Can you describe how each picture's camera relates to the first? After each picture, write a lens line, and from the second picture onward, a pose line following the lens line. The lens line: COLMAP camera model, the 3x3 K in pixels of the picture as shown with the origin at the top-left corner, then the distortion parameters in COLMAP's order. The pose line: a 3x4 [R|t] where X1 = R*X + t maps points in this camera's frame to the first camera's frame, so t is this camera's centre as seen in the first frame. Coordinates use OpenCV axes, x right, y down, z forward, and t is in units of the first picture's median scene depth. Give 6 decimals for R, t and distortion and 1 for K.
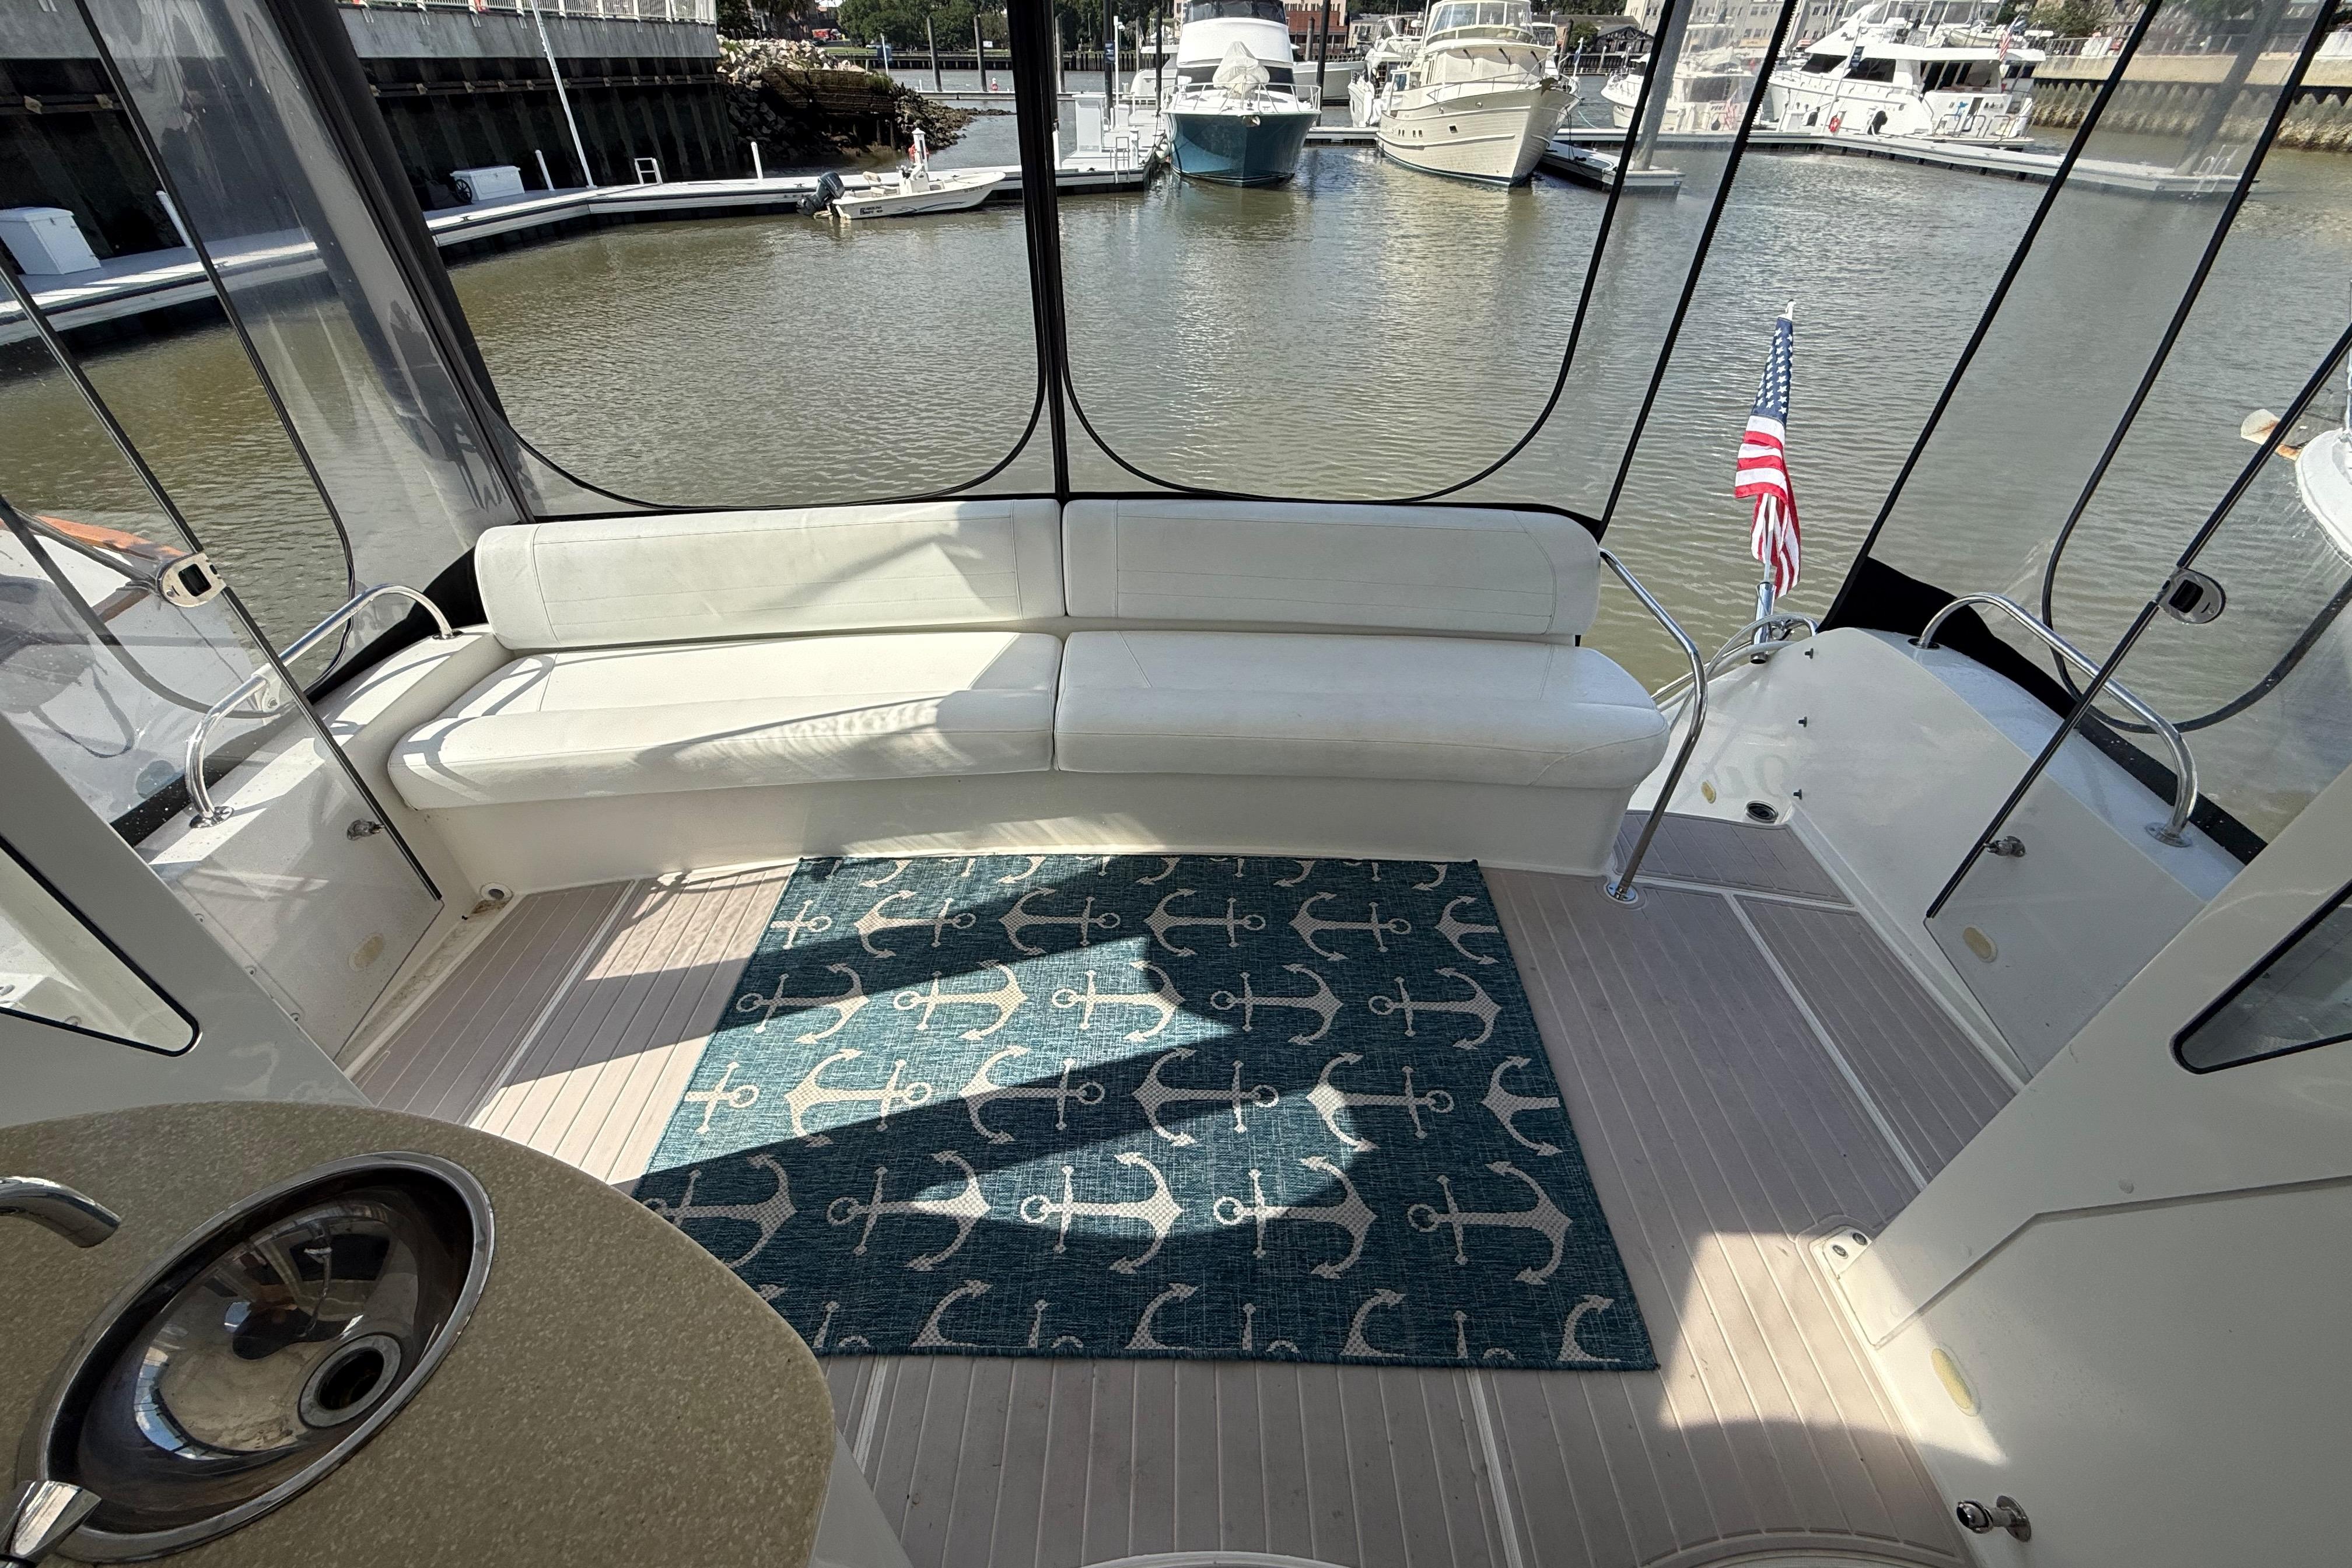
lens RADIAL K [[930.7, 0, 1170.6], [0, 930.7, 803.4], [0, 0, 1]] dist [0.003272, -0.000616]
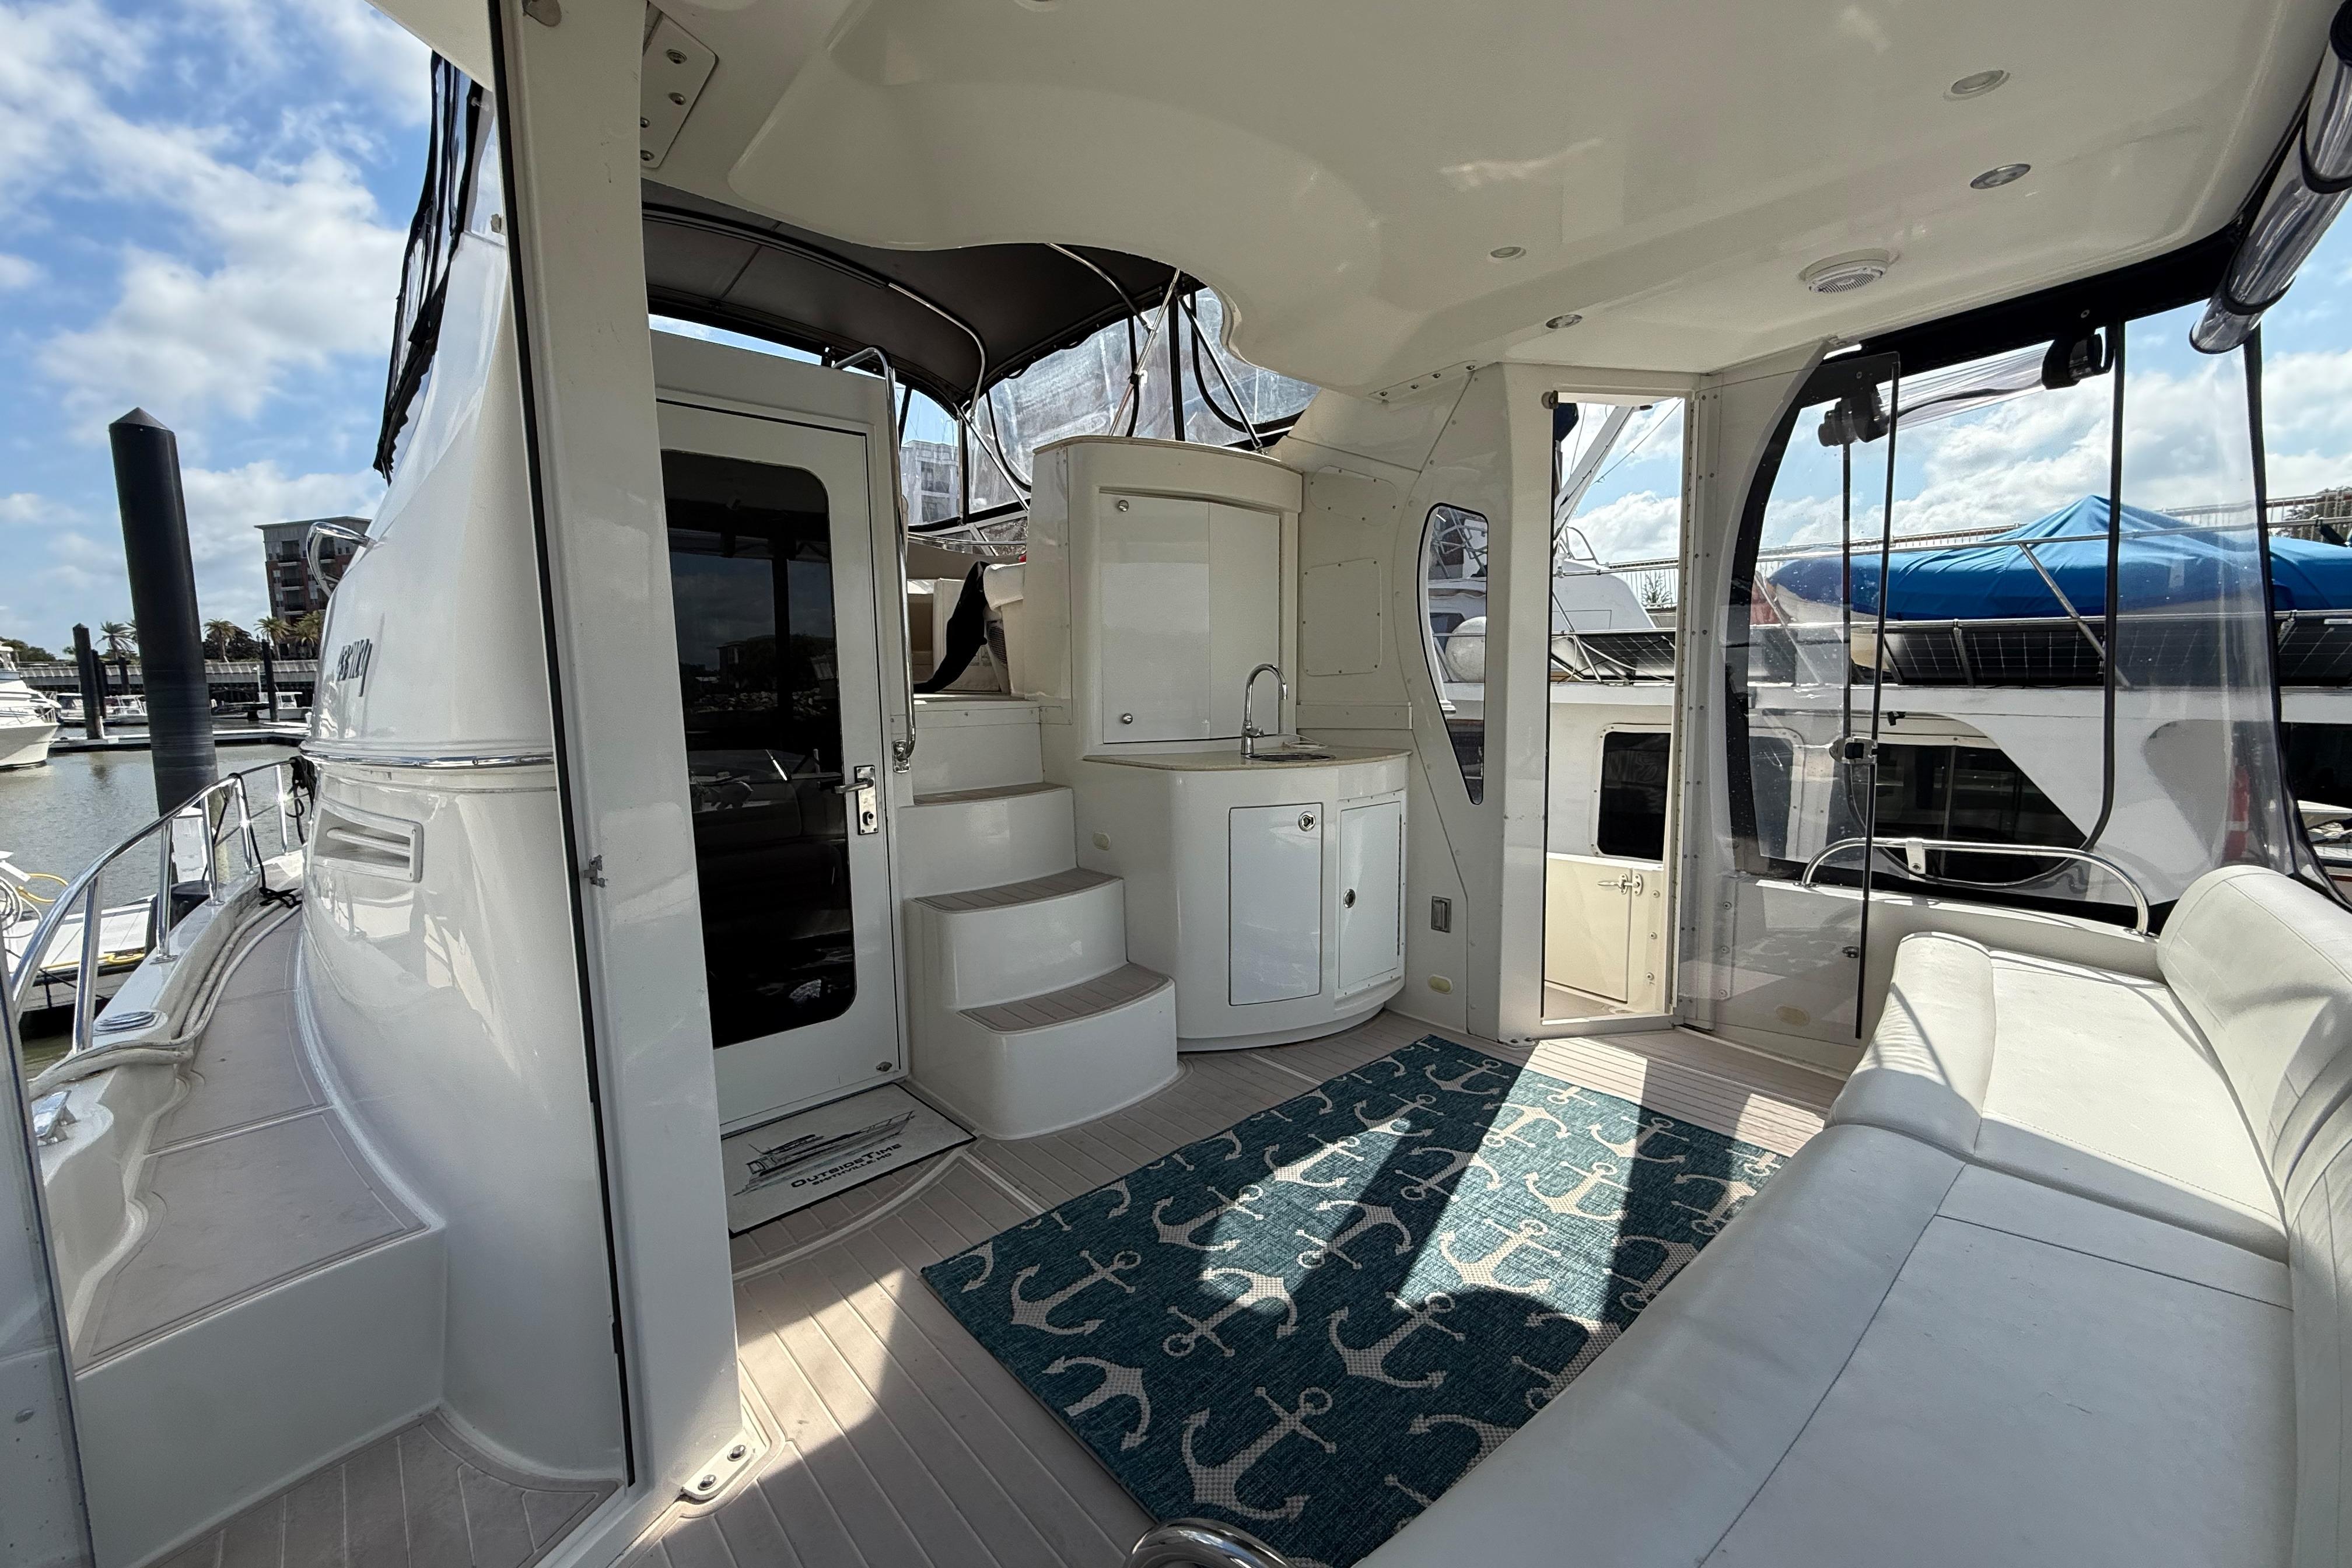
lens RADIAL K [[930.7, 0, 1172.6], [0, 930.7, 776.3], [0, 0, 1]] dist [0.003272, -0.000616]
pose [[-0.738560, 0.077972, -0.669663, 0.874062], [-0.414241, 0.731194, 0.541995, -0.561315], [0.531914, 0.677698, -0.507732, 1.131395]]
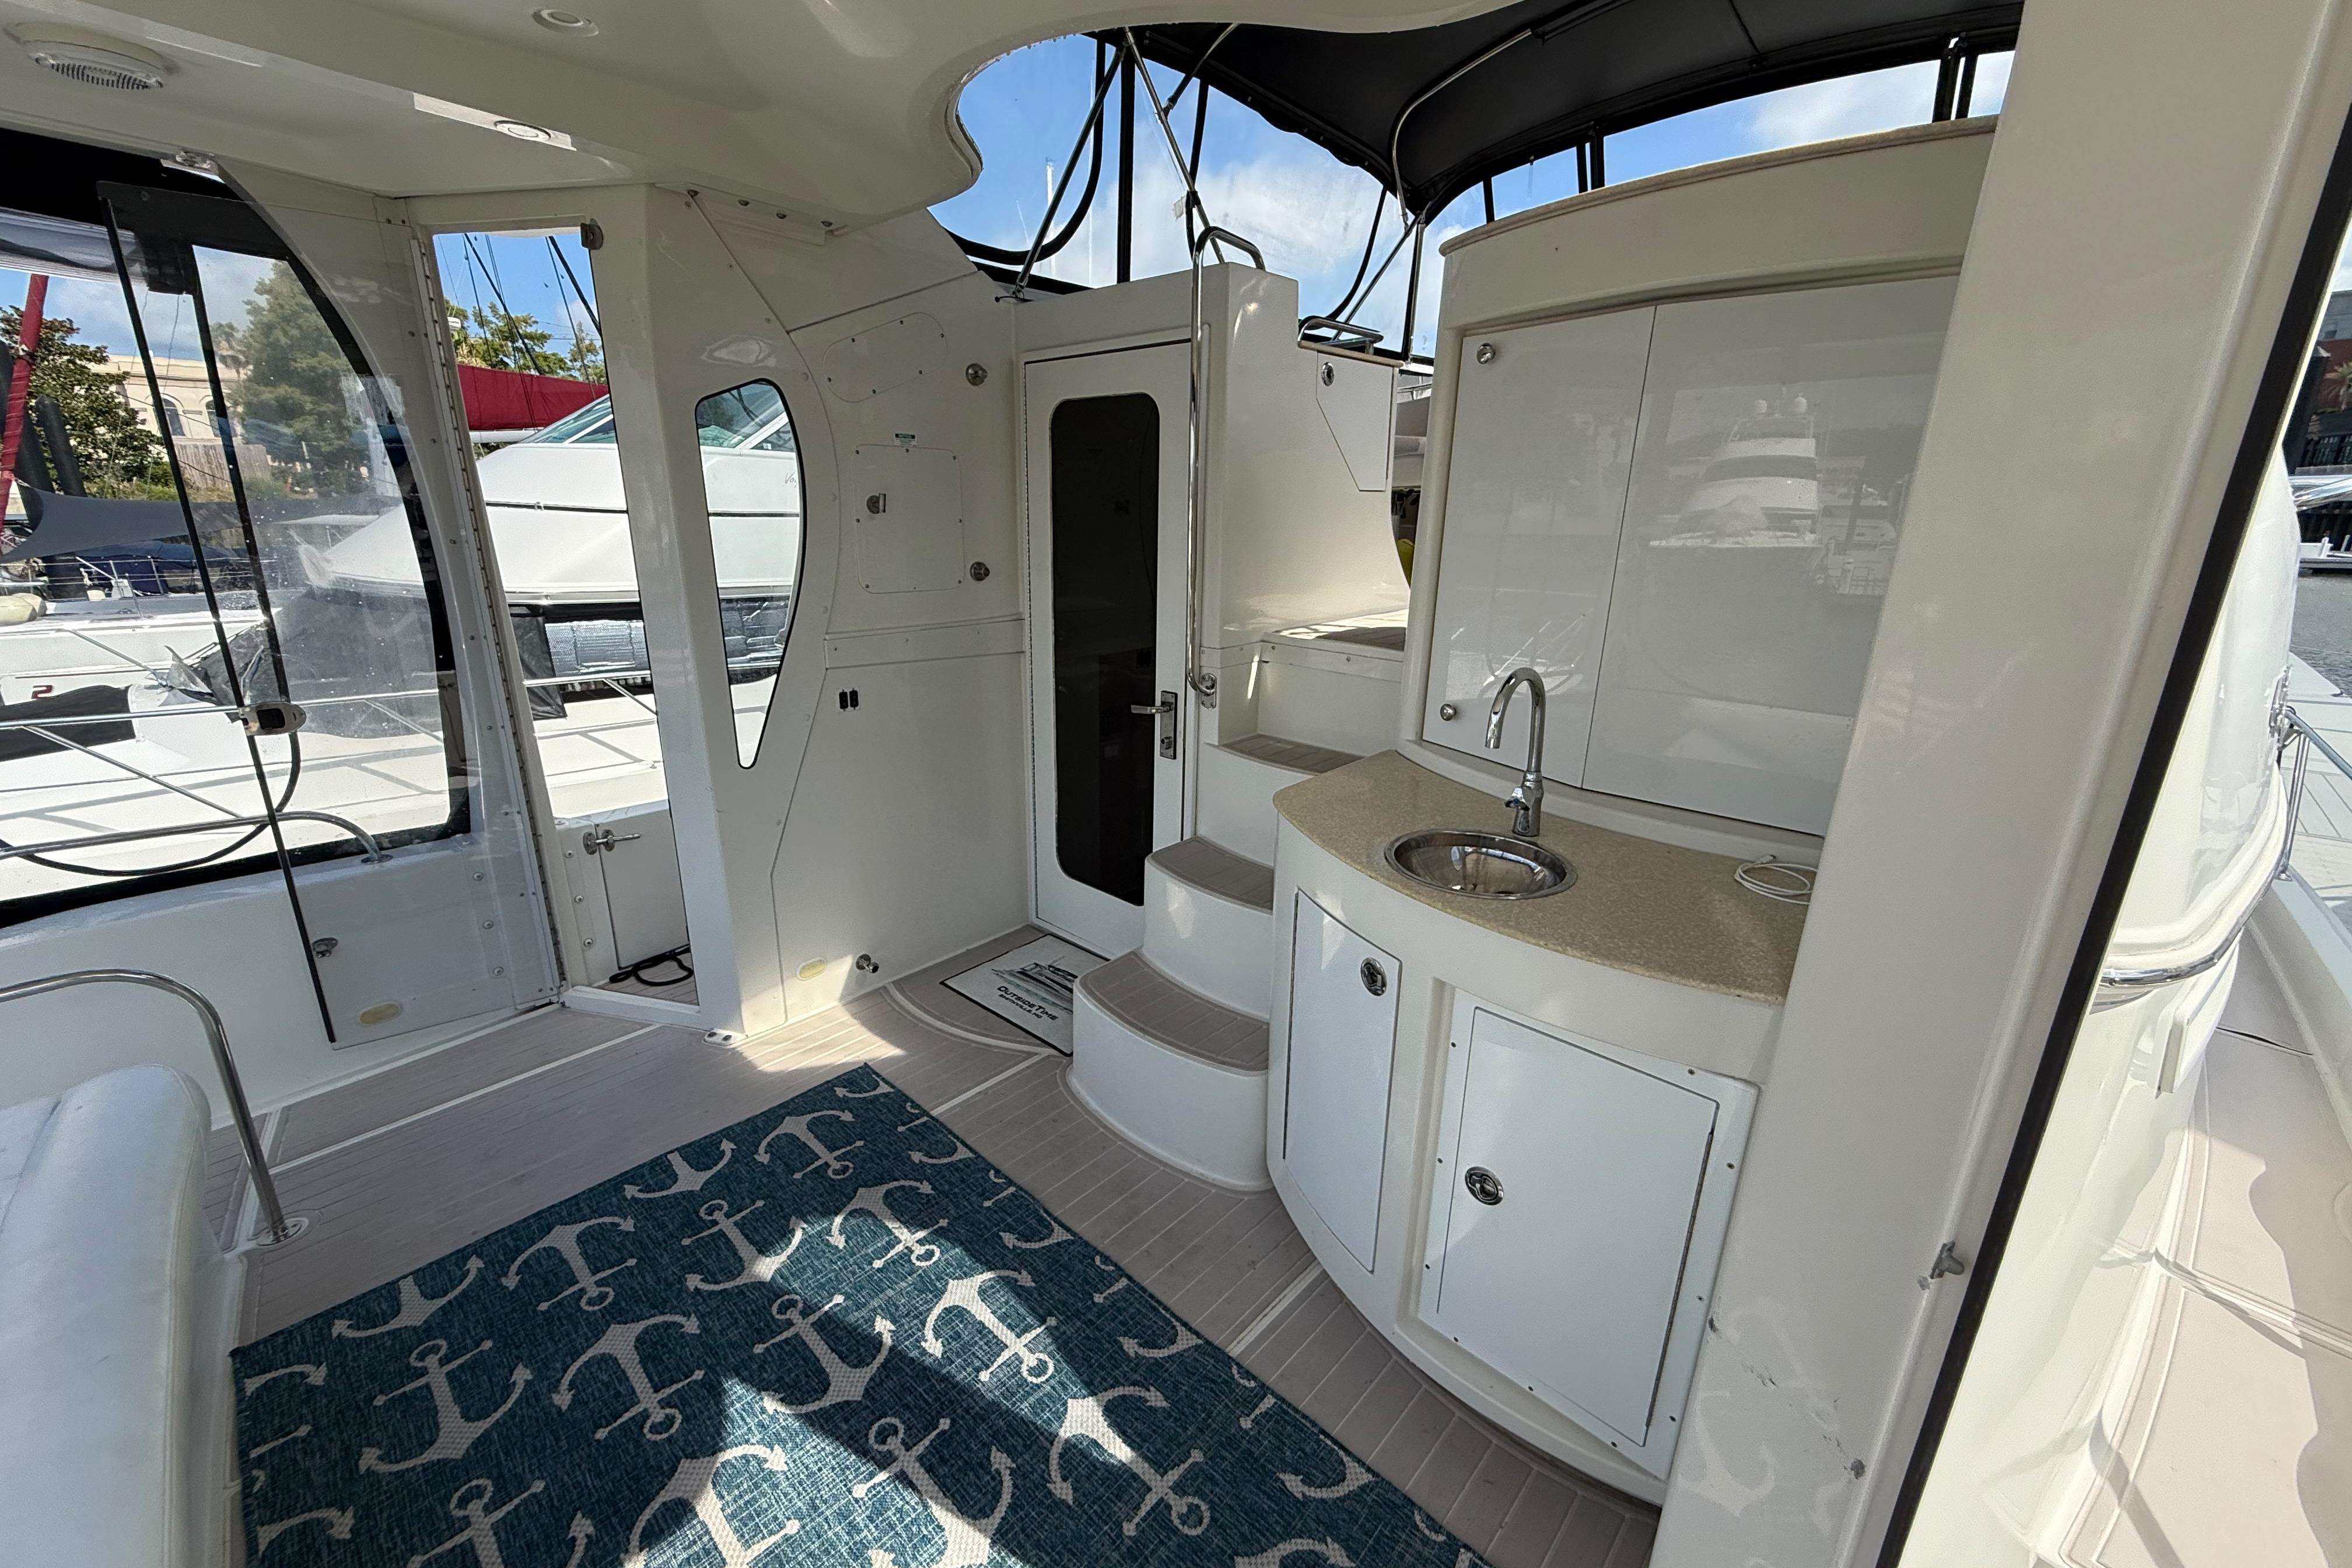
lens RADIAL K [[930.7, 0, 1162.8], [0, 930.7, 785.1], [0, 0, 1]] dist [0.003272, -0.000616]
pose [[-0.729714, -0.210335, 0.650597, -0.691396], [0.420061, 0.612870, 0.669282, -0.483067], [-0.539505, 0.761675, -0.358867, 0.776942]]
